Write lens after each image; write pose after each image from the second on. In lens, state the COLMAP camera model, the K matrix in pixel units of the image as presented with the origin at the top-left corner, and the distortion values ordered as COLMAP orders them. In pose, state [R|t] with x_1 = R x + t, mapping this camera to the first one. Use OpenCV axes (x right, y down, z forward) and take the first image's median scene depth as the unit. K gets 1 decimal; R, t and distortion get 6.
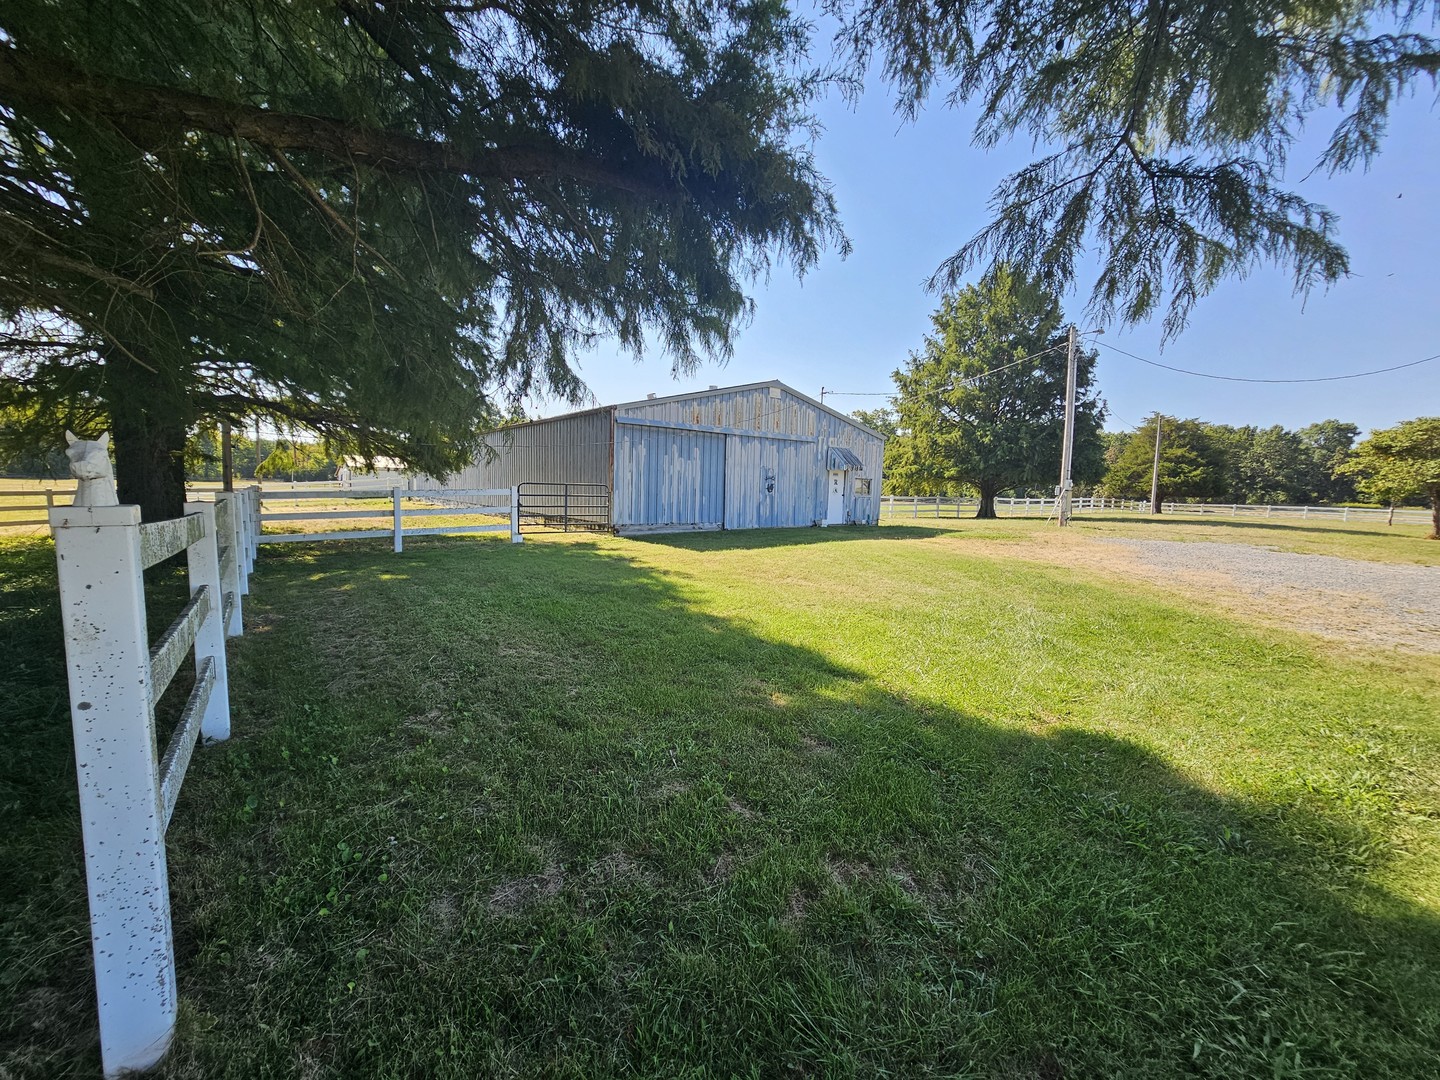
lens RADIAL K [[589.2, 0, 724.3], [0, 589.2, 540.8], [0, 0, 1]] dist [0.003188, 0.000510]
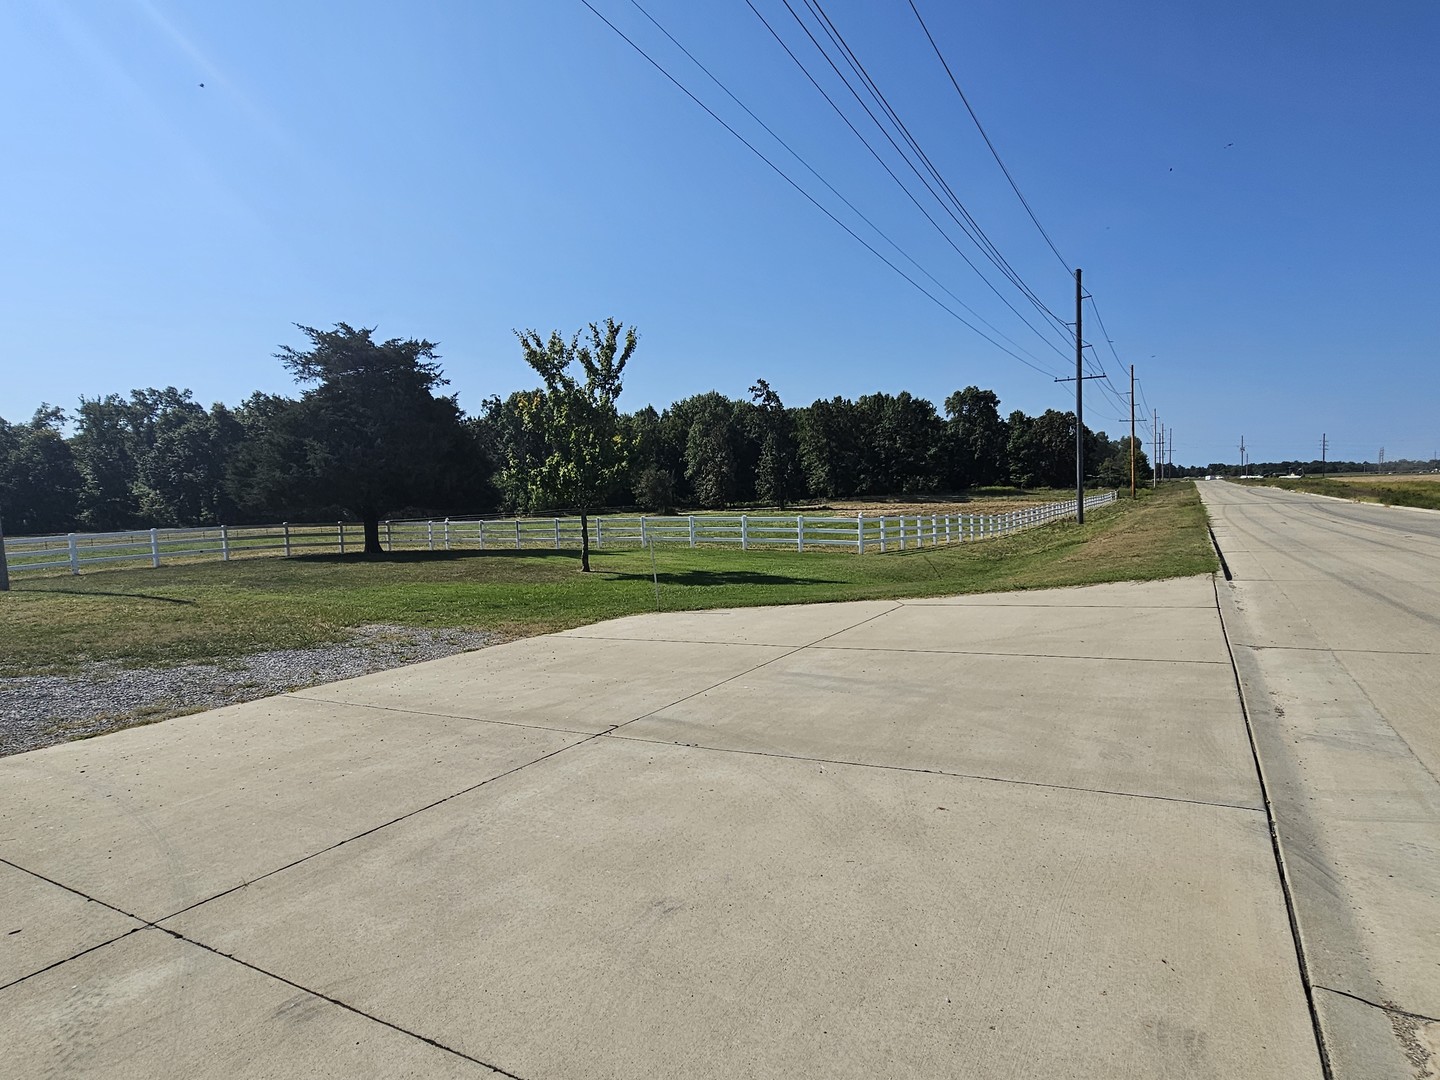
lens RADIAL K [[786.6, 0, 720.0], [0, 786.6, 540.0], [0, 0, 1]] dist [0.002437, -0.000617]
pose [[0.920748, -0.081148, 0.381627, 2.059608], [0.093785, 0.995485, -0.014599, -0.058427], [-0.378719, 0.049233, 0.924201, 0.975852]]
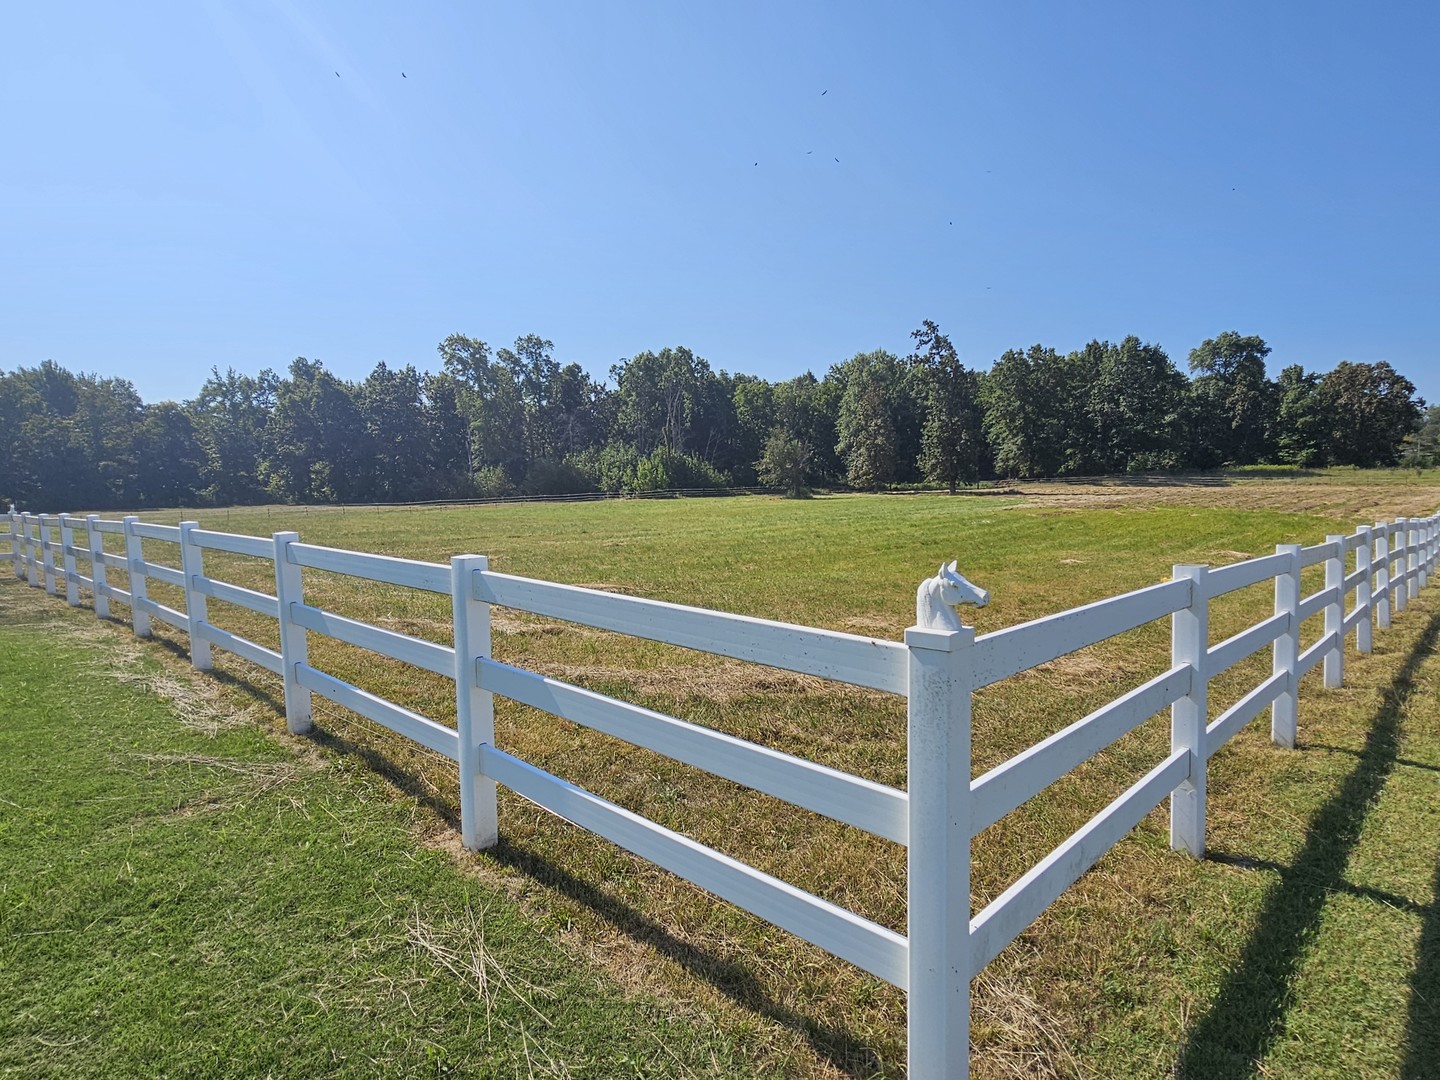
lens RADIAL K [[786.6, 0, 720.0], [0, 786.6, 540.0], [0, 0, 1]] dist [0.002437, -0.000617]
pose [[0.986205, -0.064198, 0.152575, 2.785234], [0.066480, 0.997739, -0.009899, -0.108899], [-0.151595, 0.019905, 0.988242, 2.076901]]
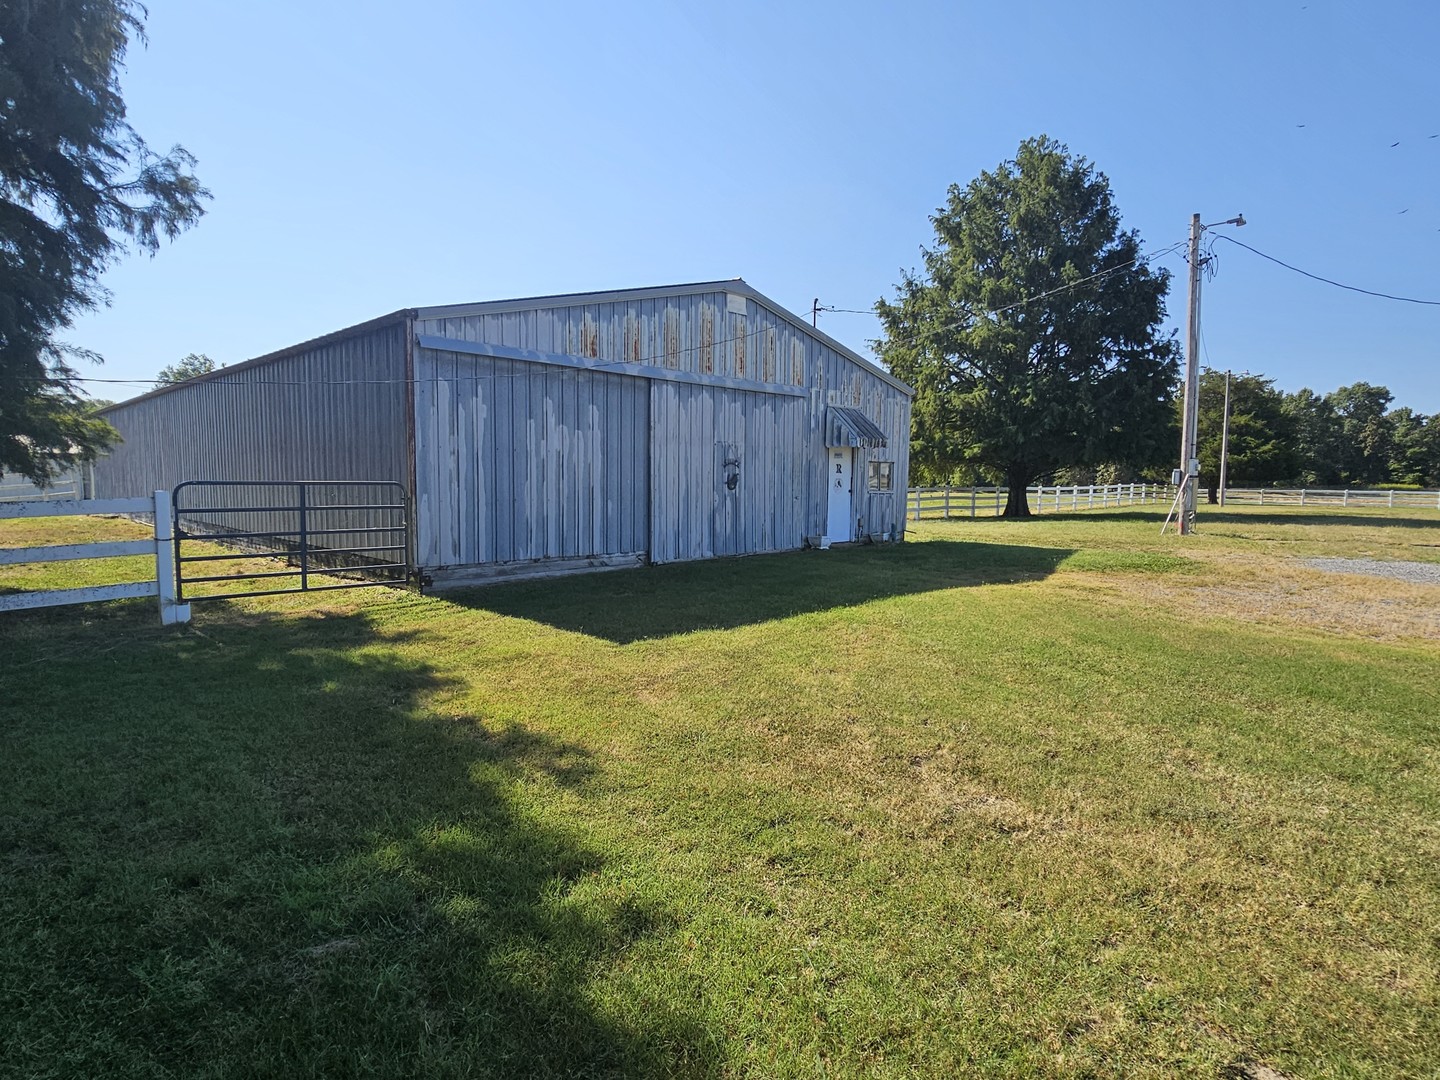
lens RADIAL K [[786.6, 0, 720.0], [0, 786.6, 540.0], [0, 0, 1]] dist [0.002437, -0.000617]
pose [[0.991163, -0.026779, 0.129915, -0.024616], [0.027904, 0.999587, -0.006845, -0.029113], [-0.129678, 0.010409, 0.991501, 0.266532]]
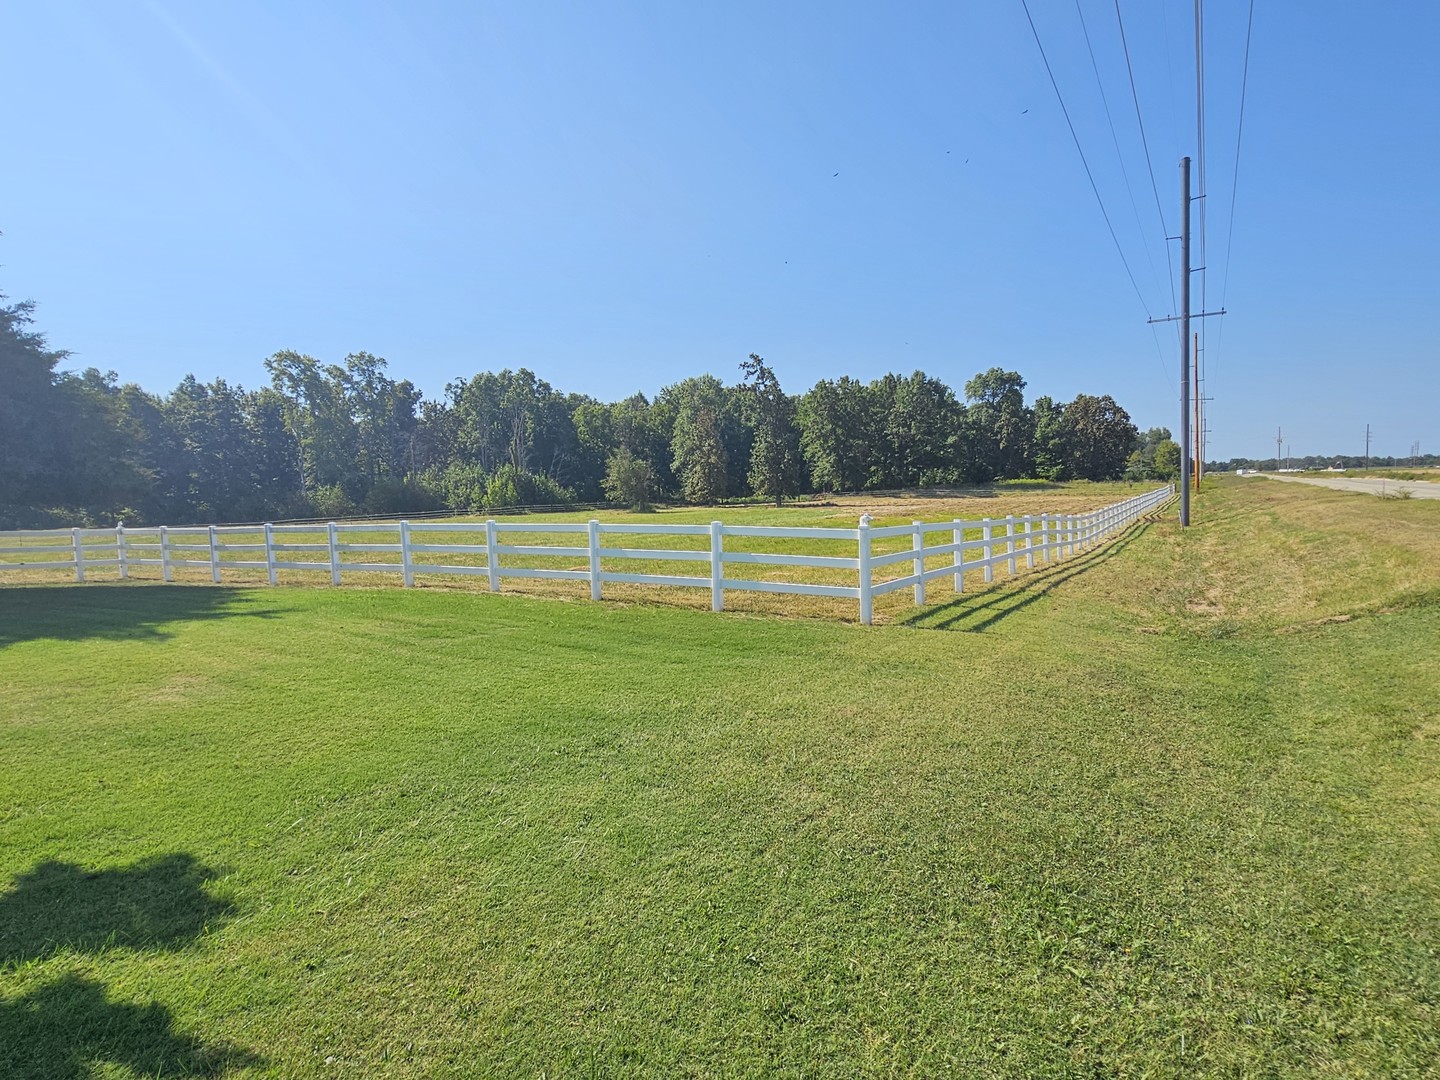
lens RADIAL K [[786.6, 0, 720.0], [0, 786.6, 540.0], [0, 0, 1]] dist [0.002437, -0.000617]
pose [[0.925657, -0.082996, 0.369148, 2.544159], [0.093787, 0.995528, -0.011349, -0.090034], [-0.366556, 0.045127, 0.929301, 1.721500]]
